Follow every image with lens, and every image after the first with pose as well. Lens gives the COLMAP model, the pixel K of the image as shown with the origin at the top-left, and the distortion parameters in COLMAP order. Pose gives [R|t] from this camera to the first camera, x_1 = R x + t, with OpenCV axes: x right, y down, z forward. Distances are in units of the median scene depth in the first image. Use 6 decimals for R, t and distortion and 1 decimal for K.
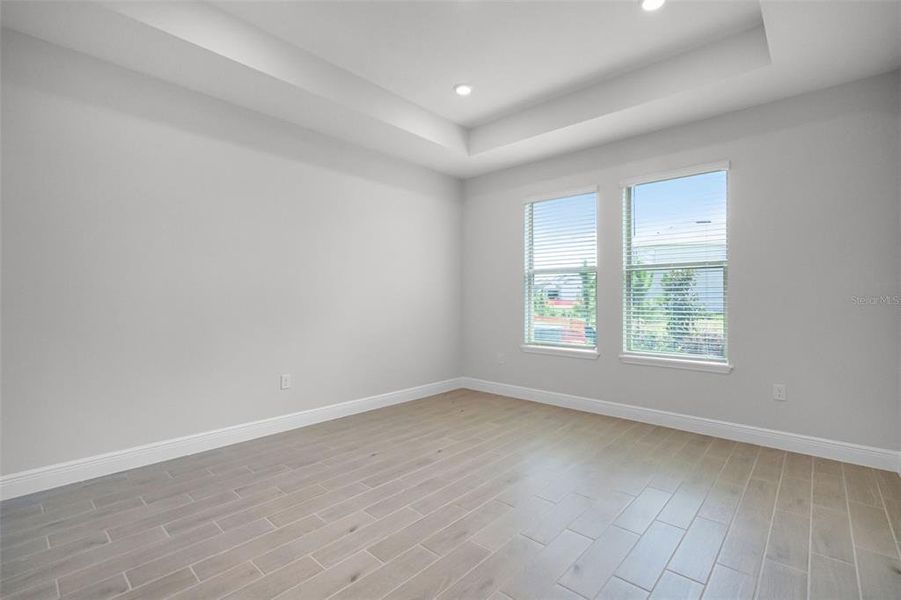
lens RADIAL K [[405.1, 0, 452.1], [0, 405.1, 294.9], [0, 0, 1]] dist [-0.004546, 0.000303]
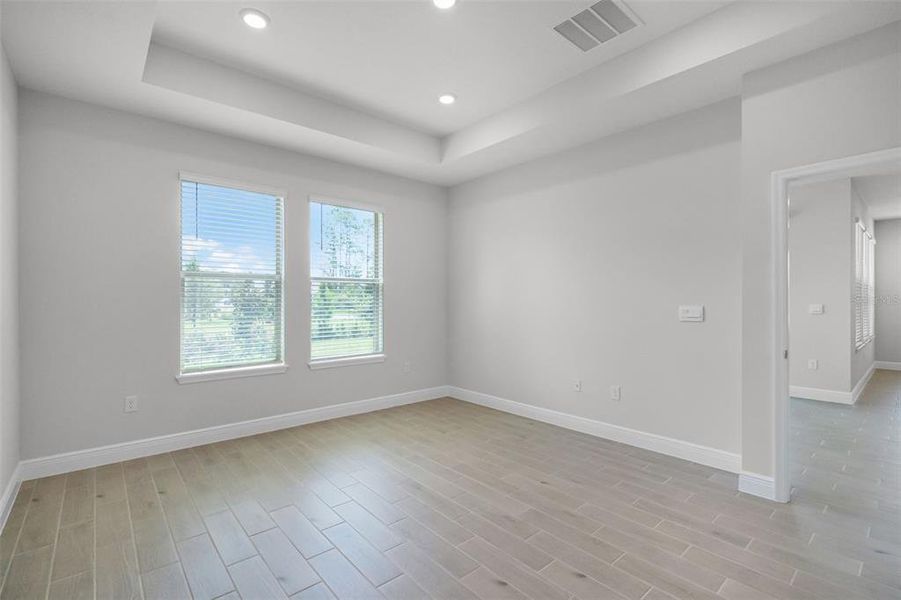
lens RADIAL K [[405.1, 0, 436.3], [0, 405.1, 300.8], [0, 0, 1]] dist [-0.004546, 0.000303]
pose [[0.130285, 0.014742, 0.991367, -0.612809], [0.004311, 0.999872, -0.015435, 0.006323], [-0.991467, 0.006285, 0.130204, 0.570140]]
